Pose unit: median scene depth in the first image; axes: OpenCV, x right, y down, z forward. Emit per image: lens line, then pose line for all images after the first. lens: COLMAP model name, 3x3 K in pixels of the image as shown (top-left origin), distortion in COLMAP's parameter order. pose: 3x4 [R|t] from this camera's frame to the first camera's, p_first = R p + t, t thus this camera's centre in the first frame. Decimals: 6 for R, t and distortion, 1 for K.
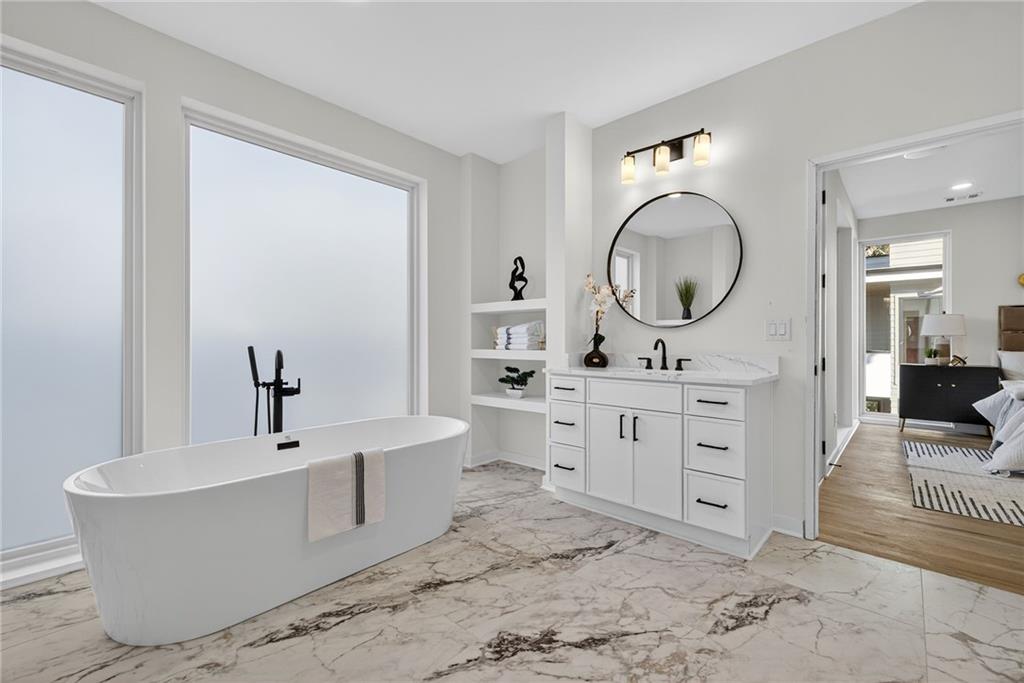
lens RADIAL K [[429.2, 0, 512.0], [0, 429.2, 341.5], [0, 0, 1]] dist [0.000491, -0.000038]
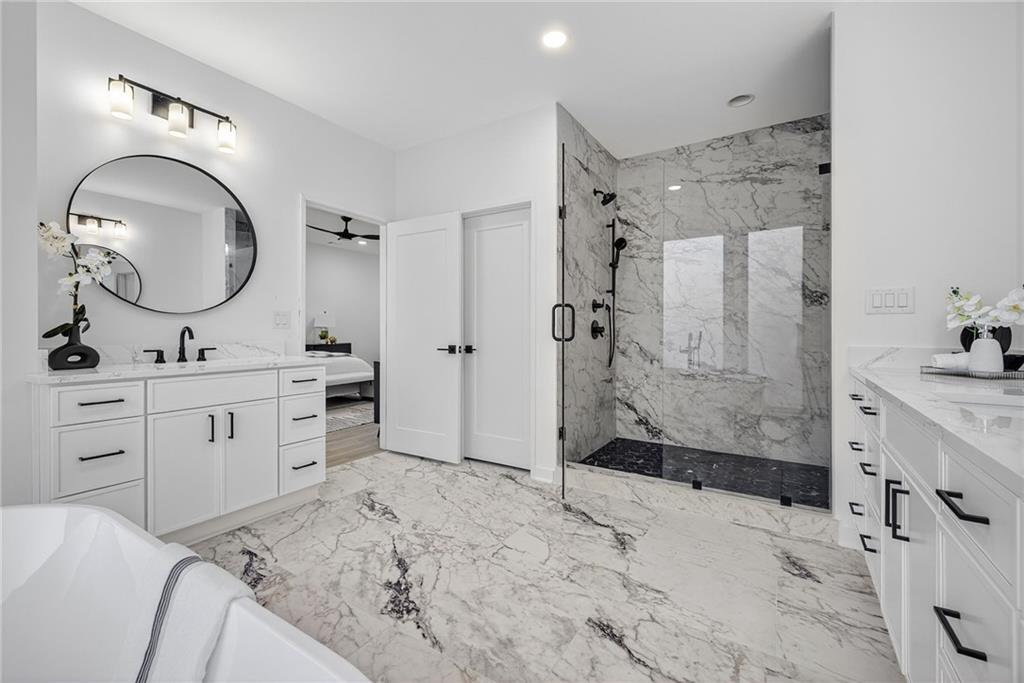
lens RADIAL K [[427.2, 0, 509.9], [0, 427.2, 332.7], [0, 0, 1]] dist [0.003576, 0.000748]
pose [[-0.172570, -0.011929, 0.984925, -0.881026], [-0.003489, 0.999928, 0.011499, -0.008403], [-0.984991, -0.001452, -0.172599, 0.709527]]
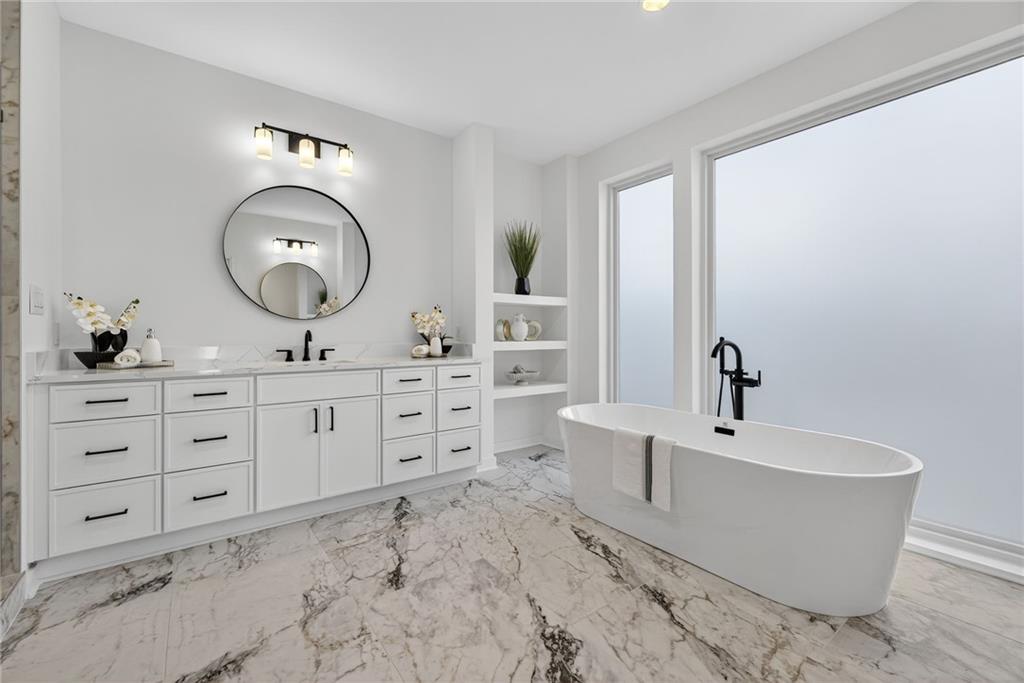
lens RADIAL K [[427.2, 0, 509.9], [0, 427.2, 332.7], [0, 0, 1]] dist [0.003576, 0.000748]
pose [[-0.192521, -0.002881, -0.981289, 0.751423], [0.002811, 0.999990, -0.003487, 0.002078], [0.981289, -0.003430, -0.192511, 0.834521]]
